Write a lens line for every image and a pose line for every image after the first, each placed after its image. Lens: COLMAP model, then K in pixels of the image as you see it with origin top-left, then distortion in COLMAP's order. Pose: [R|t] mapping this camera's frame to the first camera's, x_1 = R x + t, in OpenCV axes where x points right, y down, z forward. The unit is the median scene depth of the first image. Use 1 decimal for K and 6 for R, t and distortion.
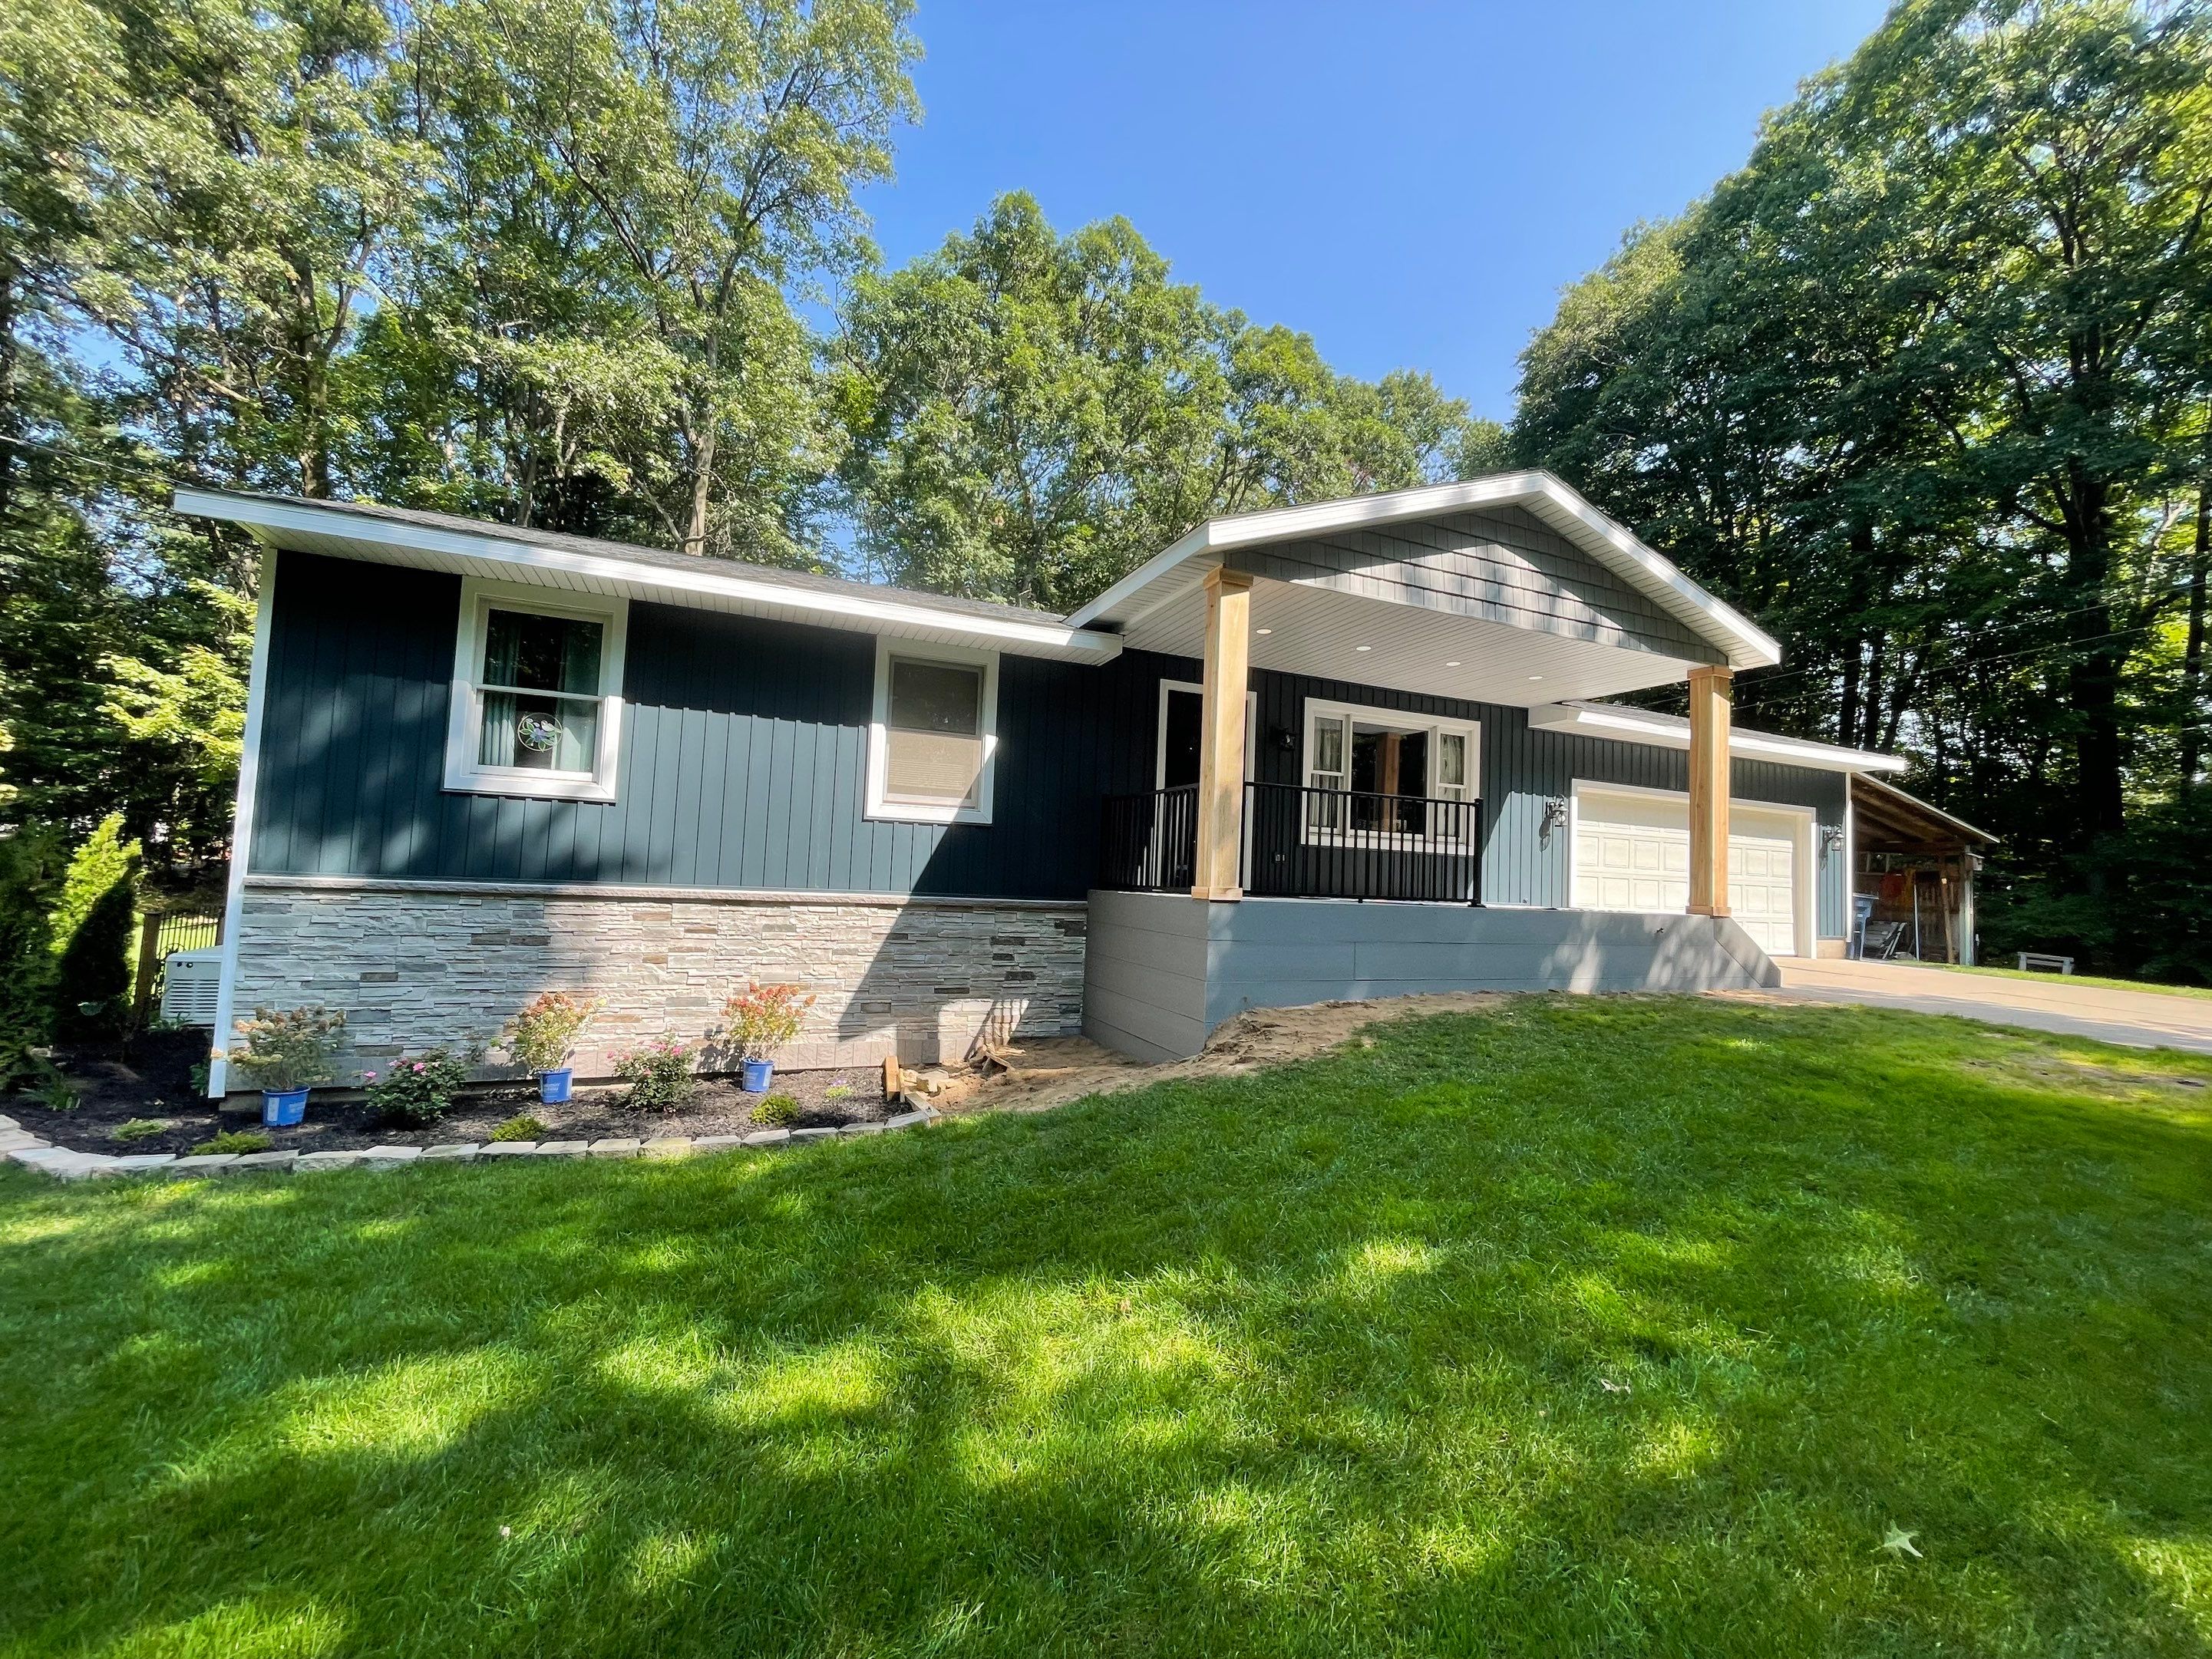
lens RADIAL K [[893.8, 0, 1106.0], [0, 893.8, 829.5], [0, 0, 1]] dist [-0.003253, 0.000569]
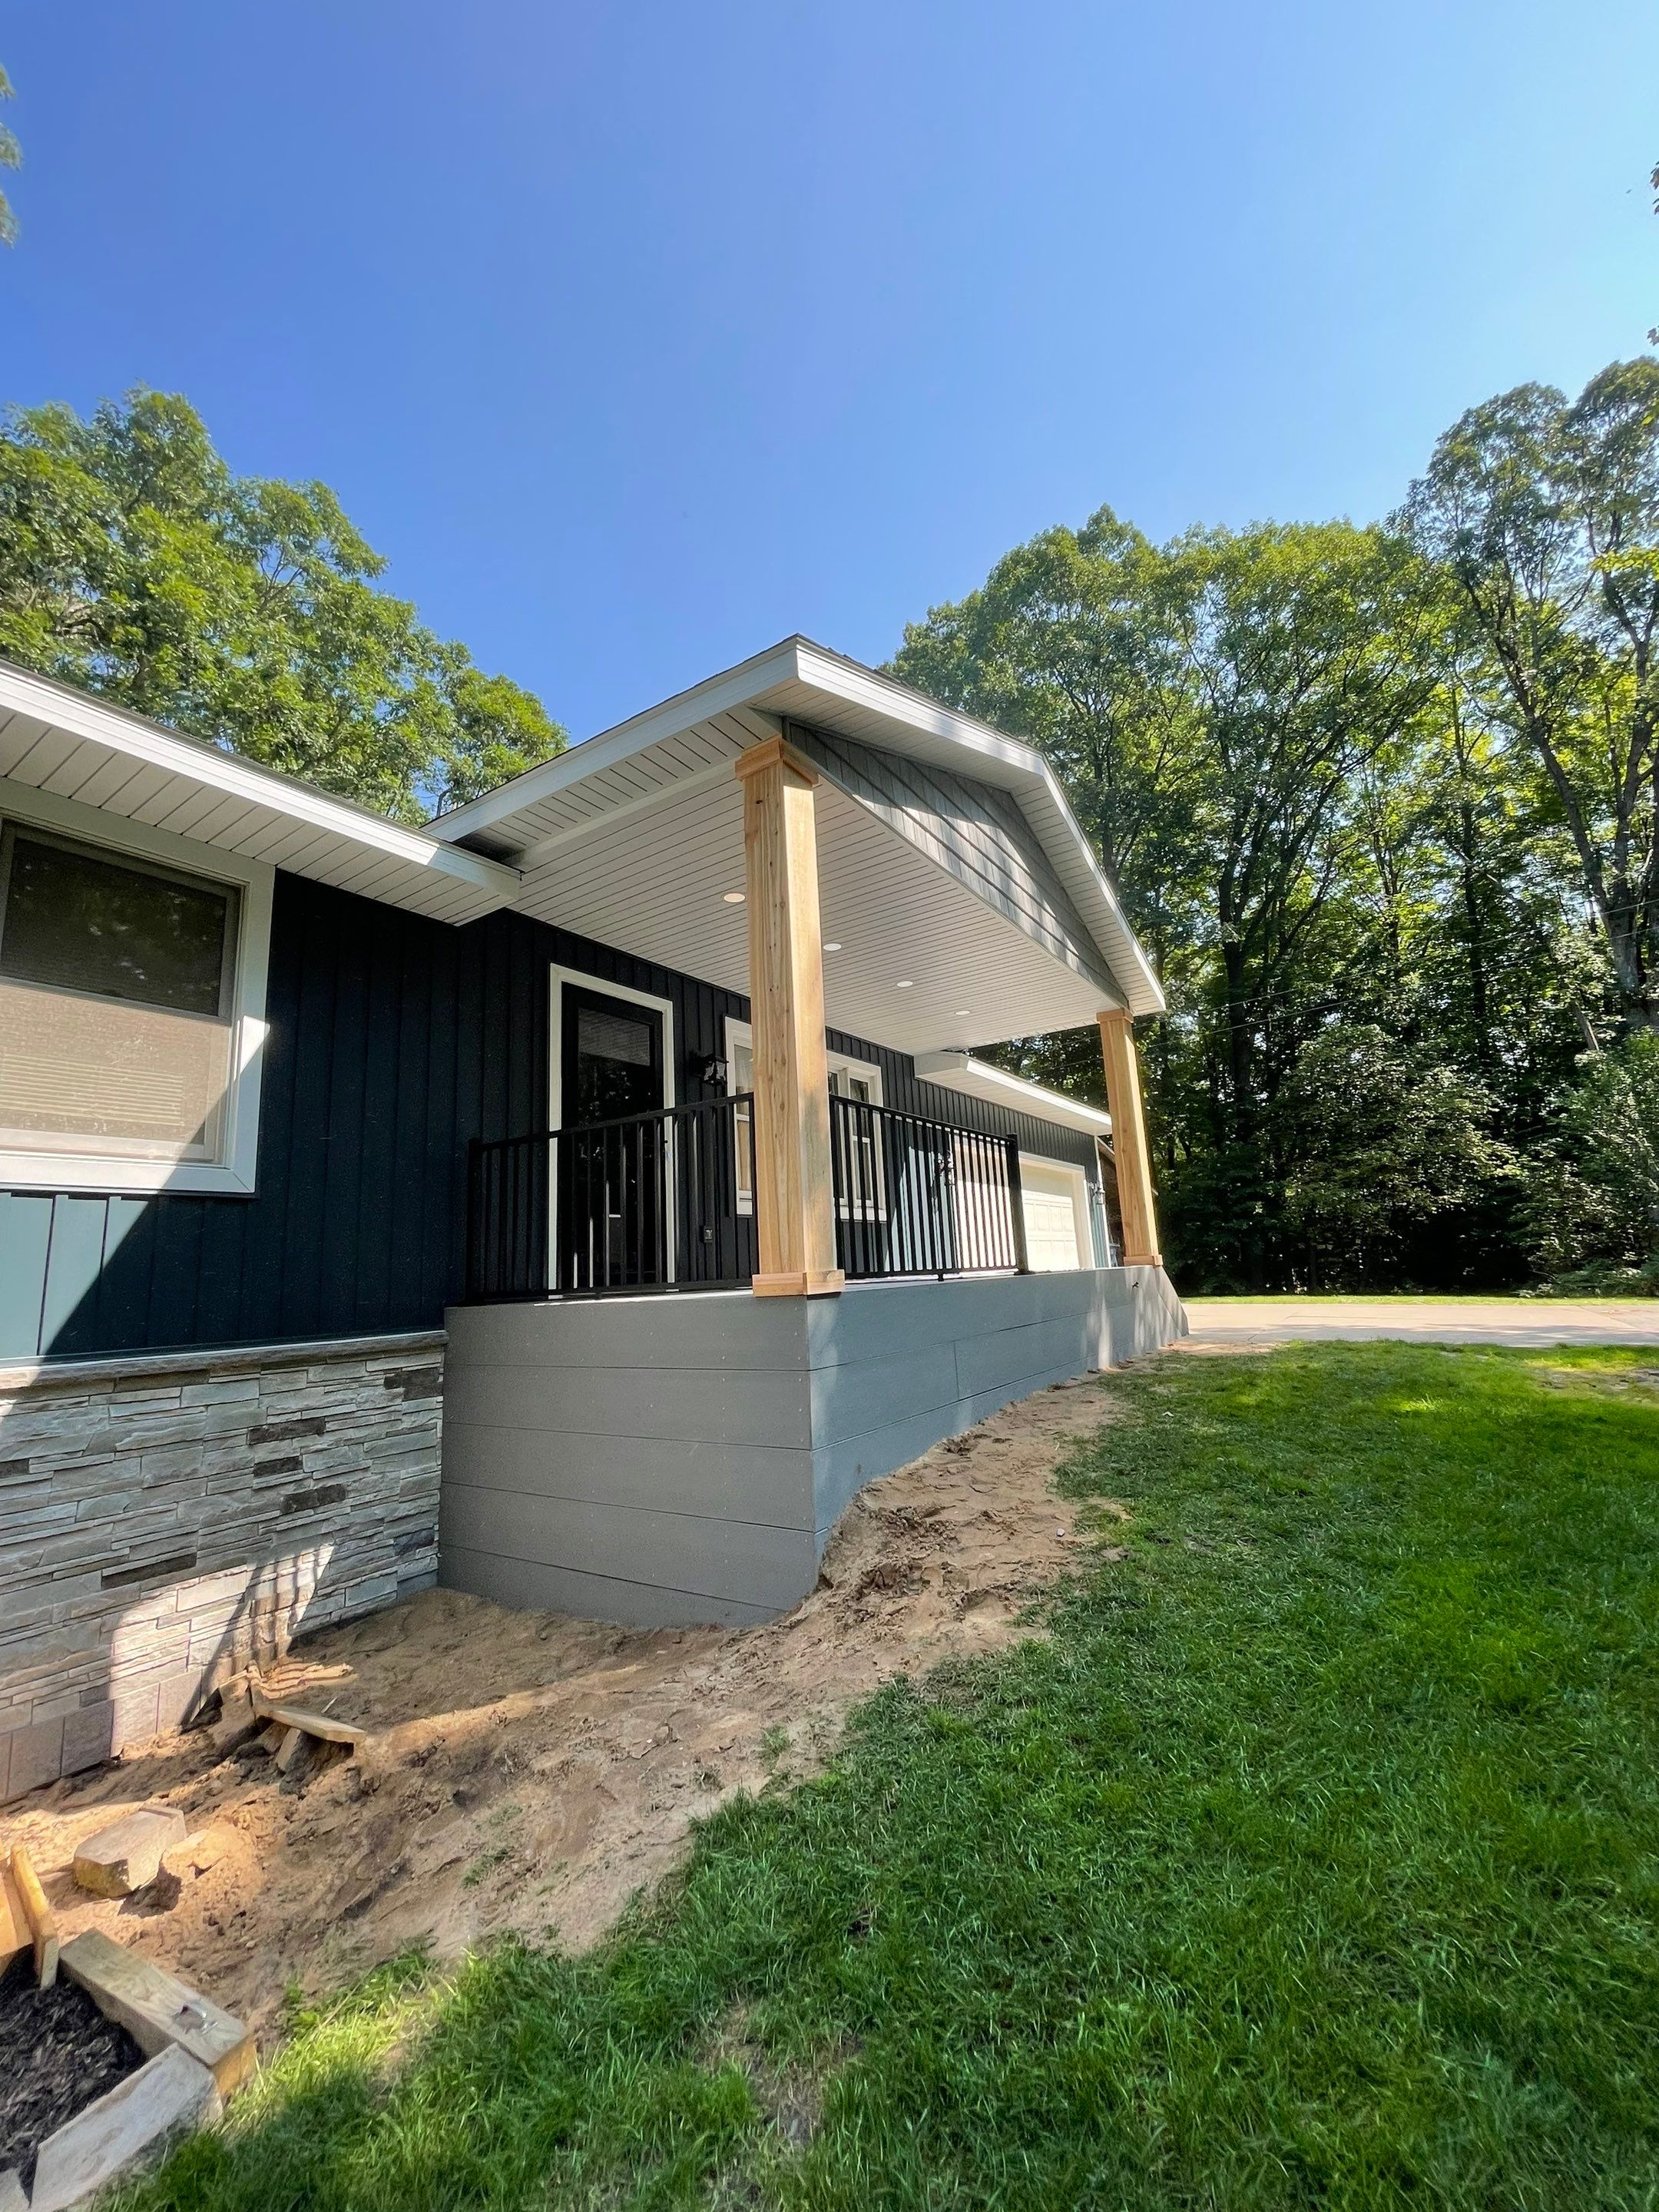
lens RADIAL K [[893.9, 0, 829.5], [0, 893.9, 1106.0], [0, 0, 1]] dist [-0.003253, 0.000569]
pose [[0.828504, 0.018228, 0.559687, -0.143349], [0.057192, 0.991489, -0.116952, 0.022068], [-0.557055, 0.128904, 0.820410, 0.411928]]
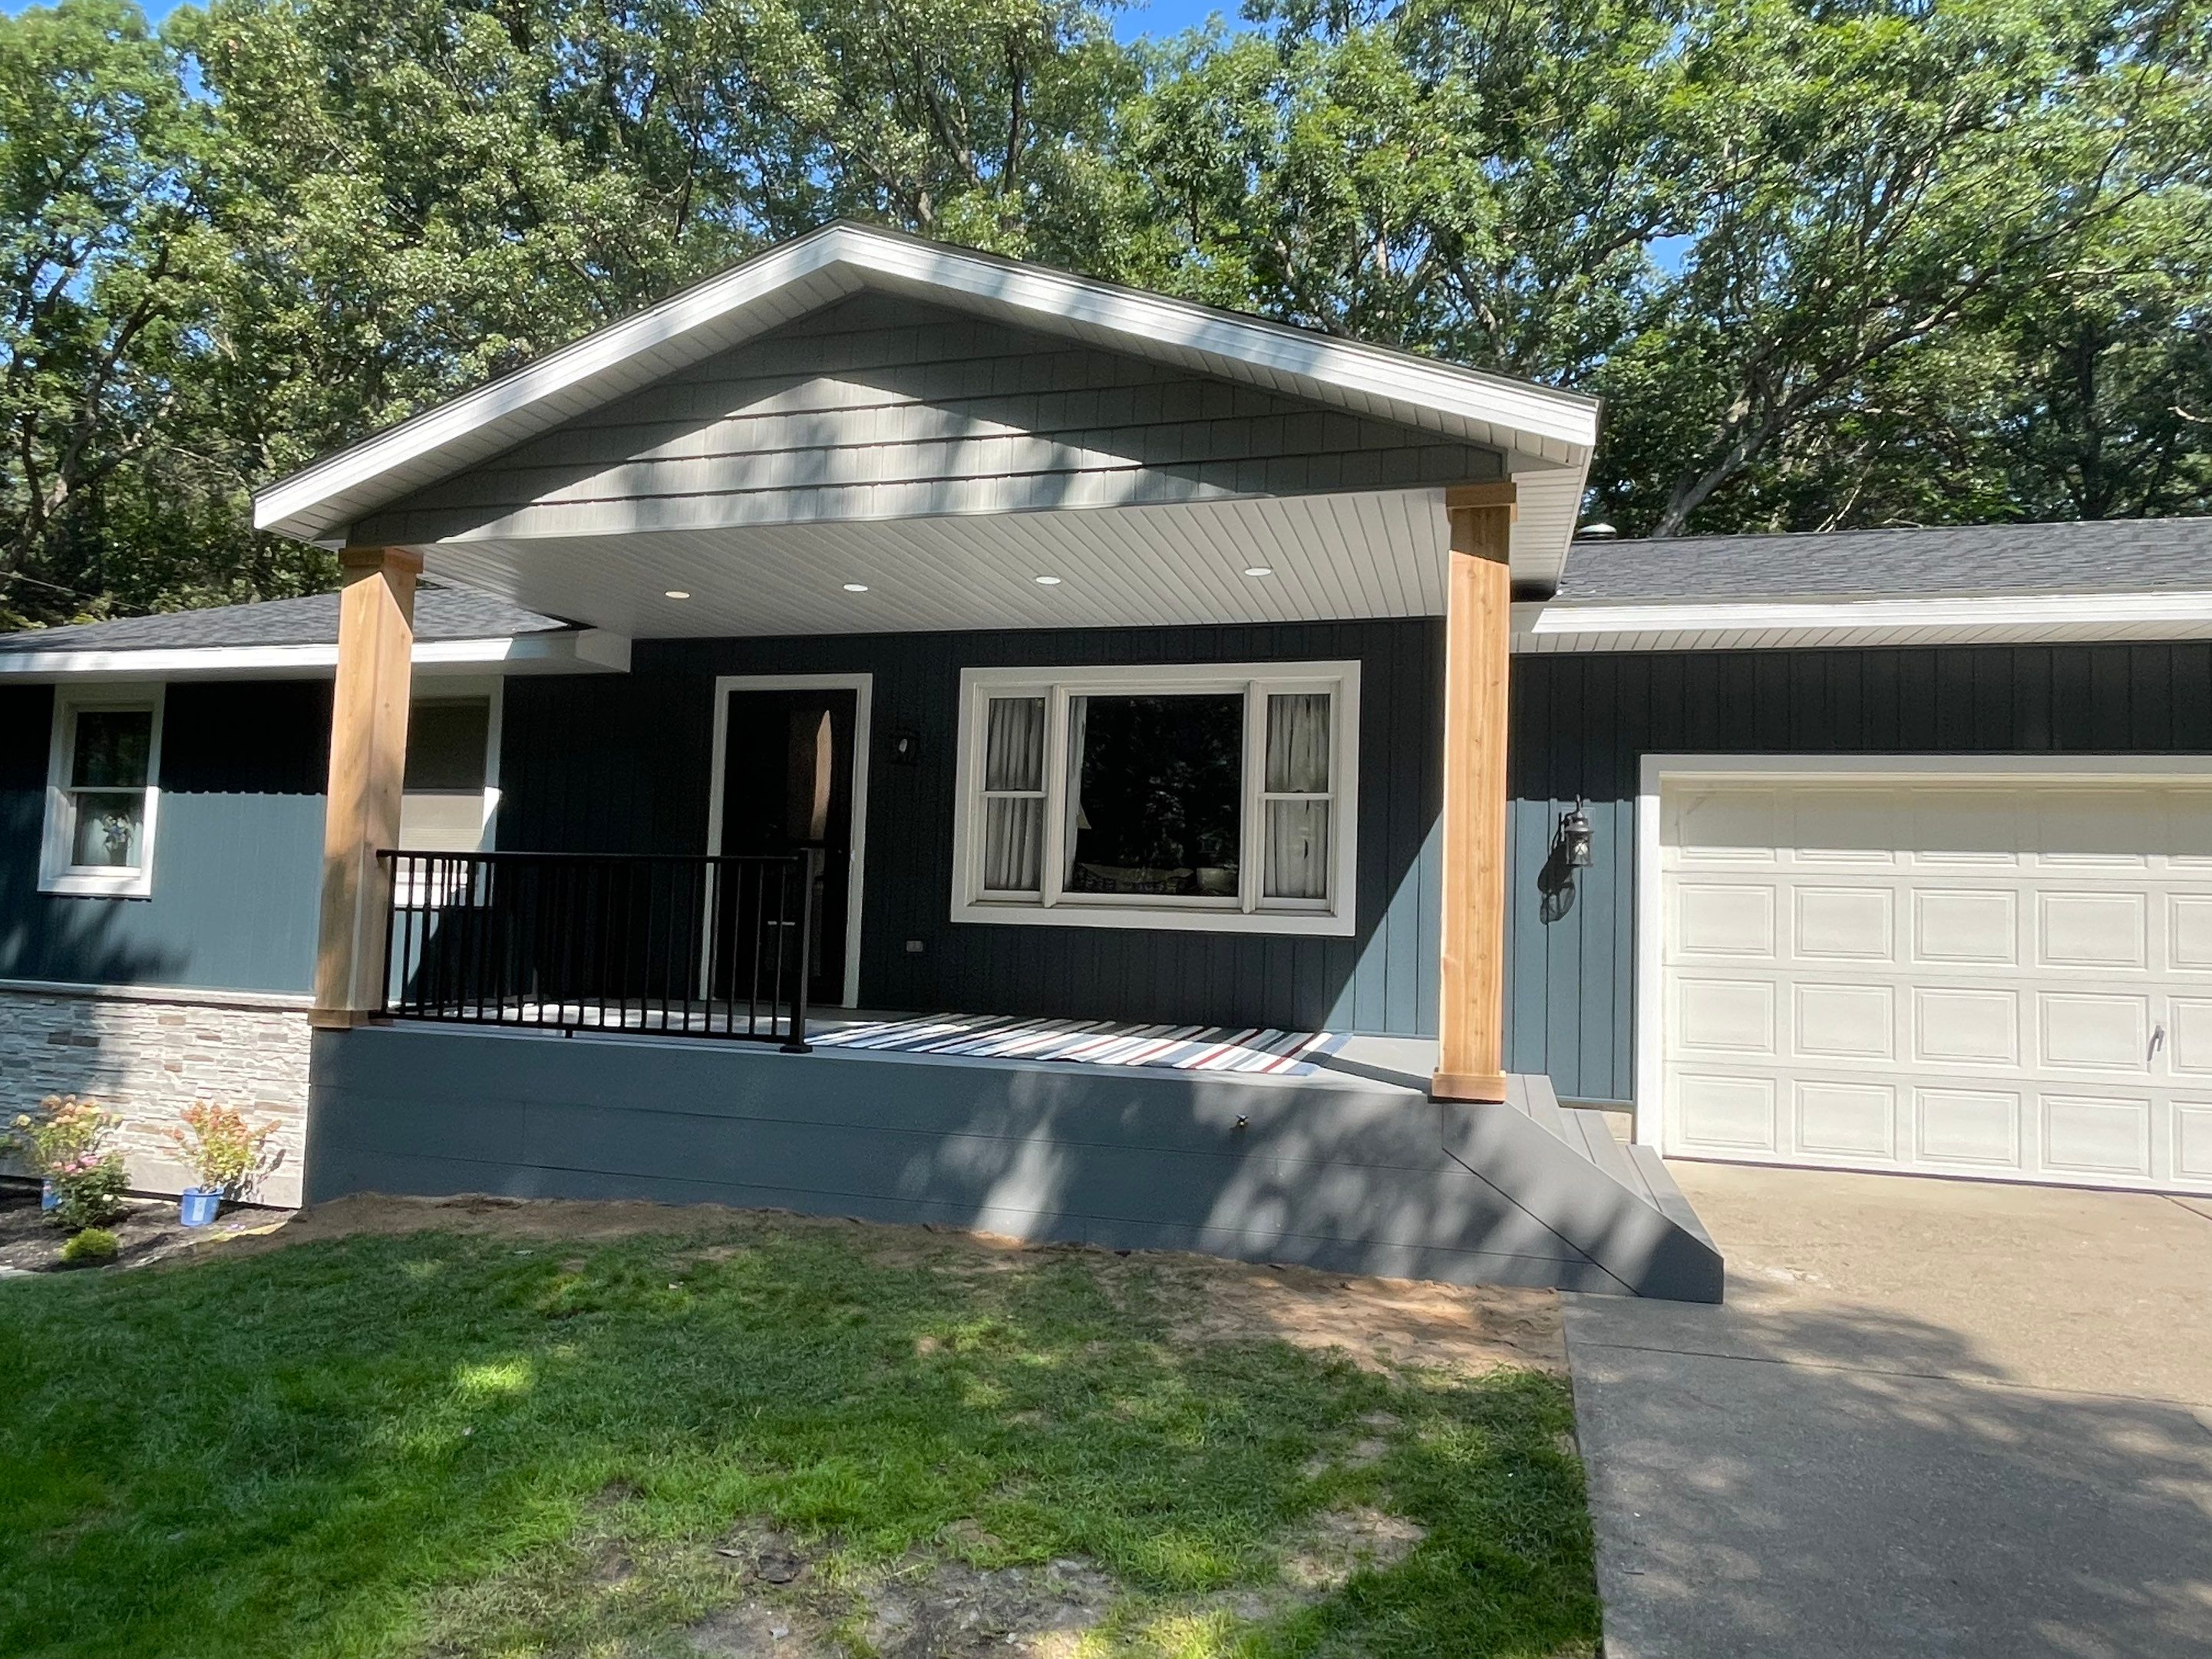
lens RADIAL K [[1356.4, 0, 1108.7], [0, 1356.4, 816.6], [0, 0, 1]] dist [-0.005134, -0.001392]
pose [[0.784492, -0.059402, -0.617287, 0.990570], [0.039477, 0.998166, -0.045884, -0.009386], [0.618881, 0.011627, 0.785399, 0.435520]]
